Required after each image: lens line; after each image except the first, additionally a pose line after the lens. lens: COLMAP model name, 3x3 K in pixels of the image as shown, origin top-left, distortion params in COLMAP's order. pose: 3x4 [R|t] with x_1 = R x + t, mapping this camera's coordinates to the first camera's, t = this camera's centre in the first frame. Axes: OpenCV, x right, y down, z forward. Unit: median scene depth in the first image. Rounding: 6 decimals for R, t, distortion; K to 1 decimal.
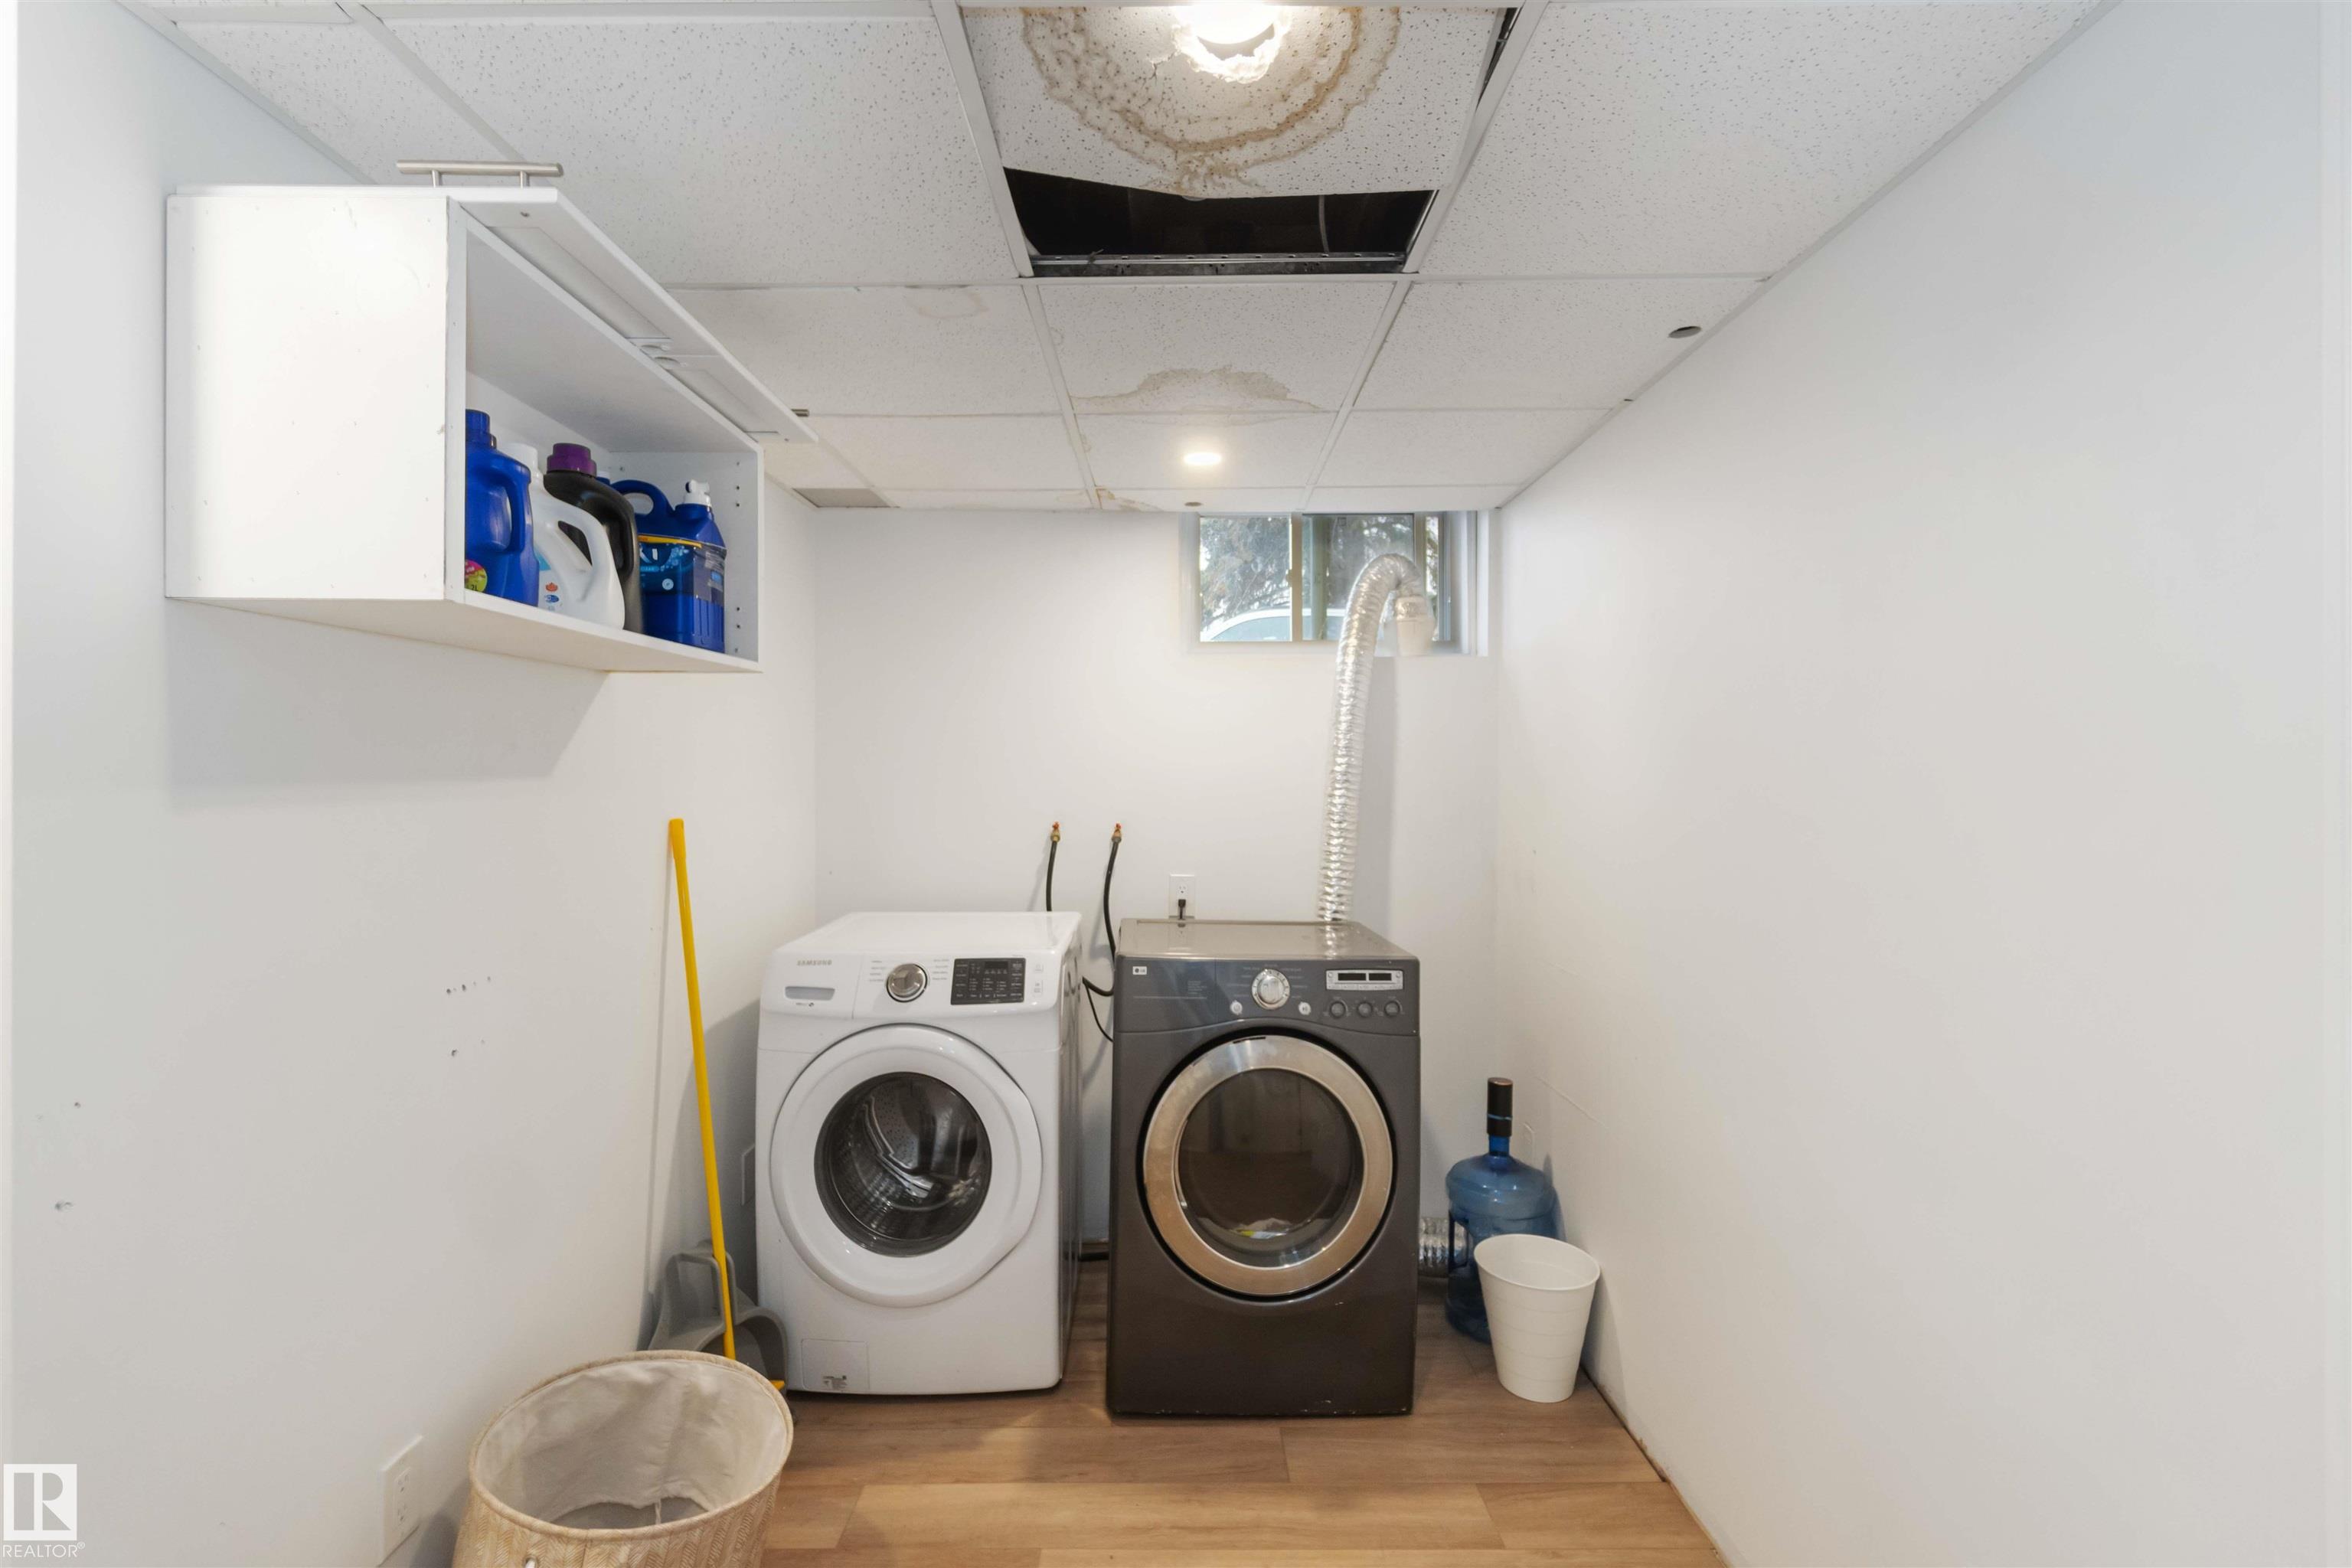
lens RADIAL K [[1062.0, 0, 1160.5], [0, 1062.0, 767.0], [0, 0, 1]] dist [-0.009364, 0.002982]
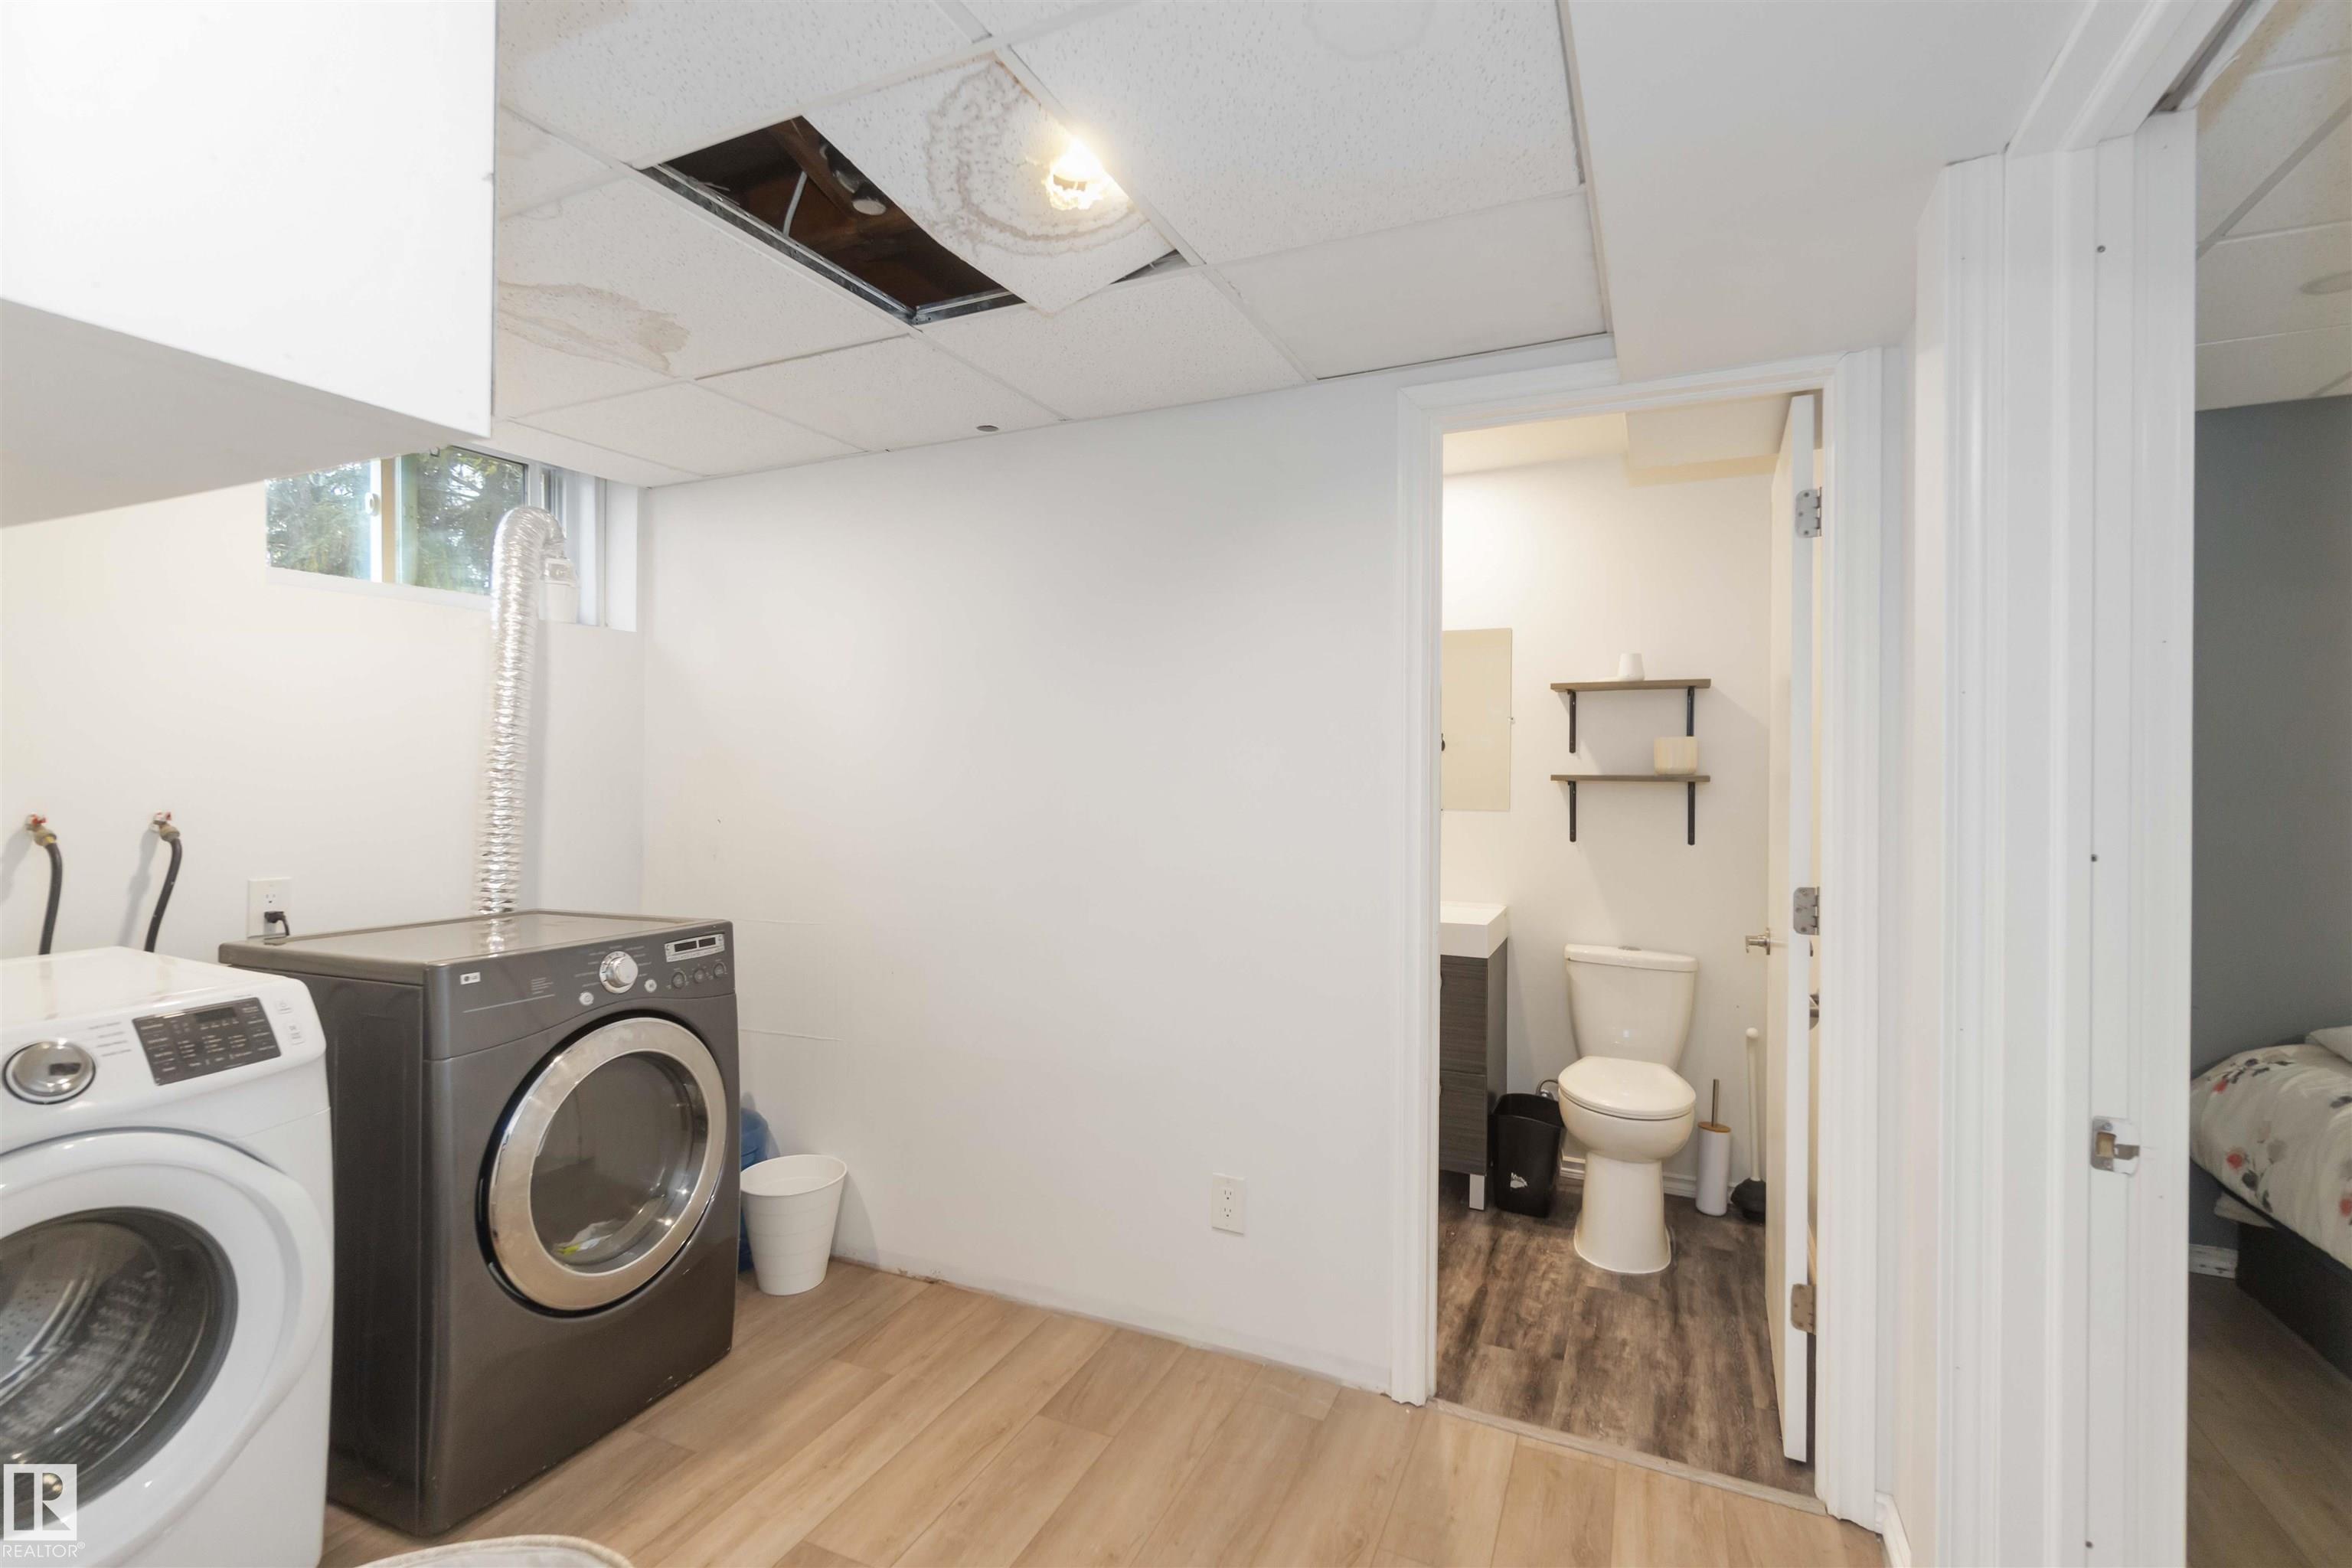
lens RADIAL K [[1062.0, 0, 1178.6], [0, 1062.0, 764.9], [0, 0, 1]] dist [-0.009364, 0.002982]
pose [[0.406296, 0.002488, 0.913738, -0.563332], [-0.011080, 0.999936, 0.002204, 0.019295], [-0.913674, -0.011019, 0.406297, 0.173481]]
